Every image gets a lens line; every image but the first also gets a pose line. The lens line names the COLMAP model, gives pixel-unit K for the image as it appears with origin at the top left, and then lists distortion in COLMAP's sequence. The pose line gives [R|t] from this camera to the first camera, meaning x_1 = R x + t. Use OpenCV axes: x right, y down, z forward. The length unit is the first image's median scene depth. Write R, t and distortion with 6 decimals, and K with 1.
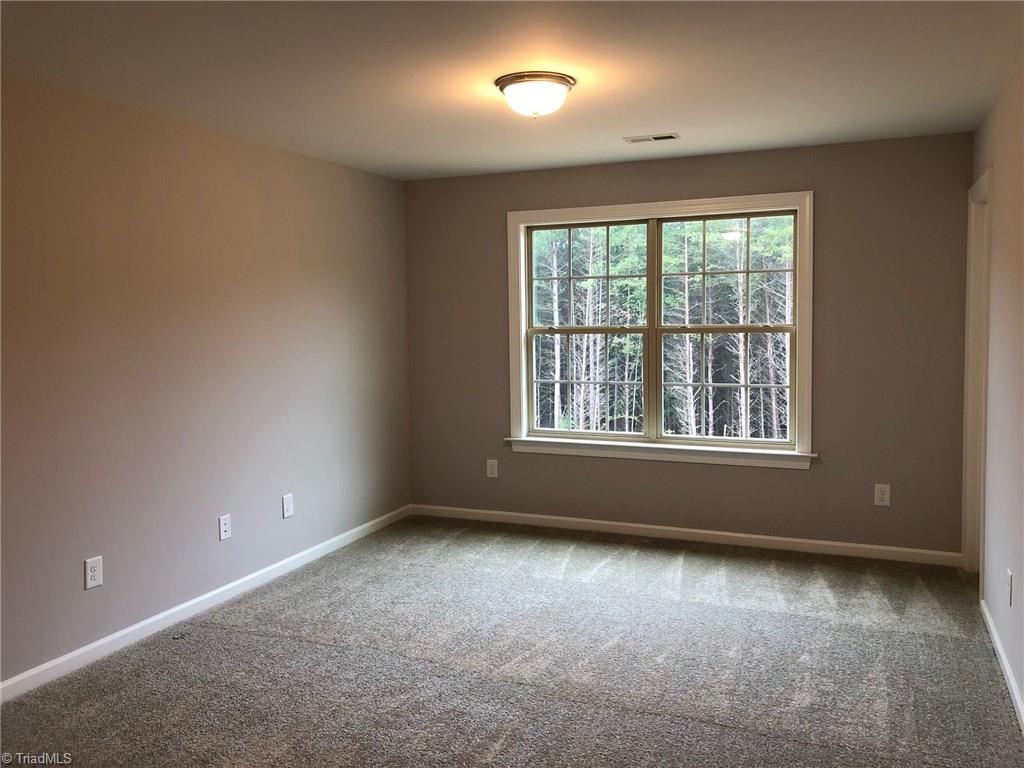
lens RADIAL K [[686.1, 0, 513.2], [0, 686.1, 379.7], [0, 0, 1]] dist [0.077021, -0.005265]
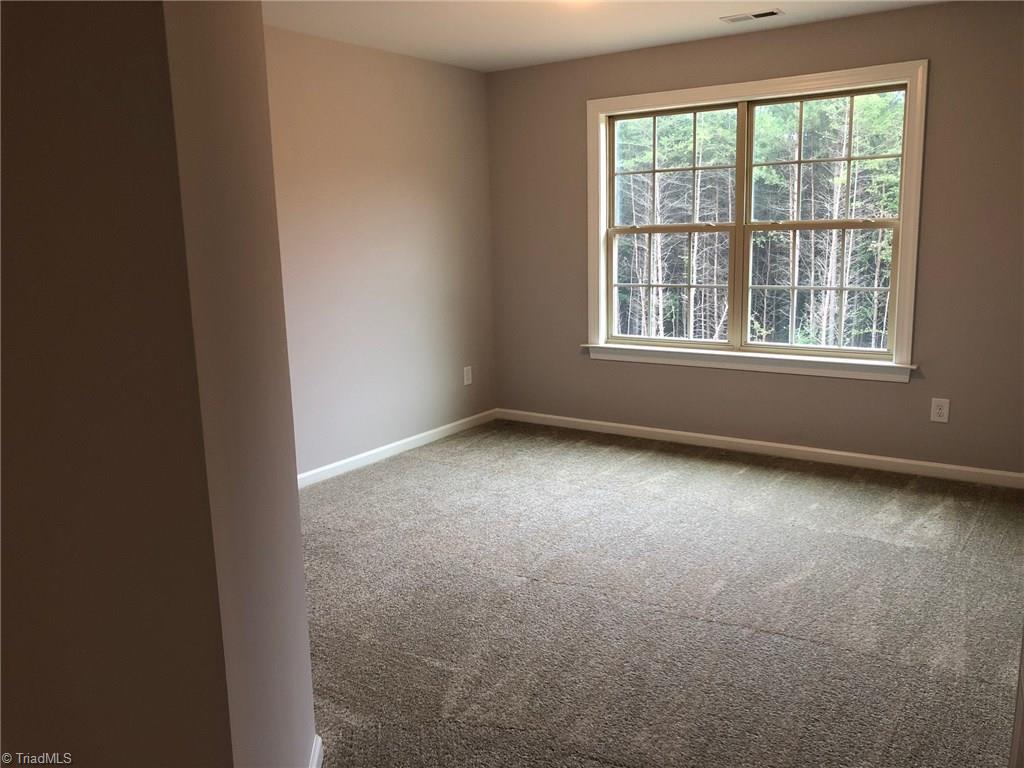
lens RADIAL K [[744.5, 0, 514.6], [0, 744.5, 369.6], [0, 0, 1]] dist [0.023701, 0.005023]
pose [[0.977916, 0.023278, -0.207698, 0.120640], [0.000369, 0.993584, 0.113094, 0.002326], [0.208998, -0.110673, 0.971633, -0.040638]]
